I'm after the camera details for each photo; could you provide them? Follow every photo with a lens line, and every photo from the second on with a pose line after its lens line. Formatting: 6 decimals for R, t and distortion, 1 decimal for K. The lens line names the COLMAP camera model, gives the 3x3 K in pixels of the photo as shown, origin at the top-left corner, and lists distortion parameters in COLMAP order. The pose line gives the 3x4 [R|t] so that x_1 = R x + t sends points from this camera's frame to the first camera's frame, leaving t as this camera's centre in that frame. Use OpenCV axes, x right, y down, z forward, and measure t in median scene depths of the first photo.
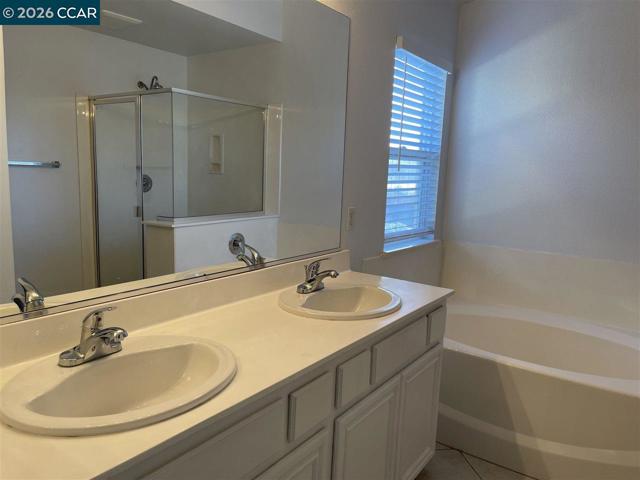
lens RADIAL K [[482.5, 0, 319.2], [0, 482.5, 238.7], [0, 0, 1]] dist [0.044385, -0.018821]
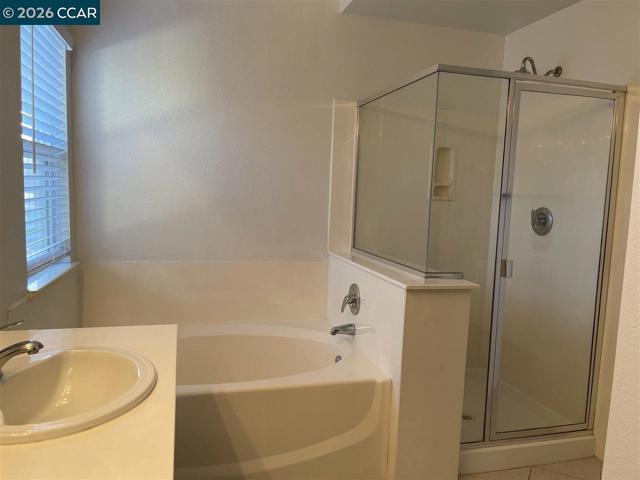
lens RADIAL K [[482.5, 0, 321.1], [0, 482.5, 242.2], [0, 0, 1]] dist [0.044385, -0.018821]
pose [[0.619372, -0.096583, 0.779134, -0.143480], [0.096342, 0.994254, 0.046664, -0.034201], [-0.779164, 0.046161, 0.625118, 0.238519]]
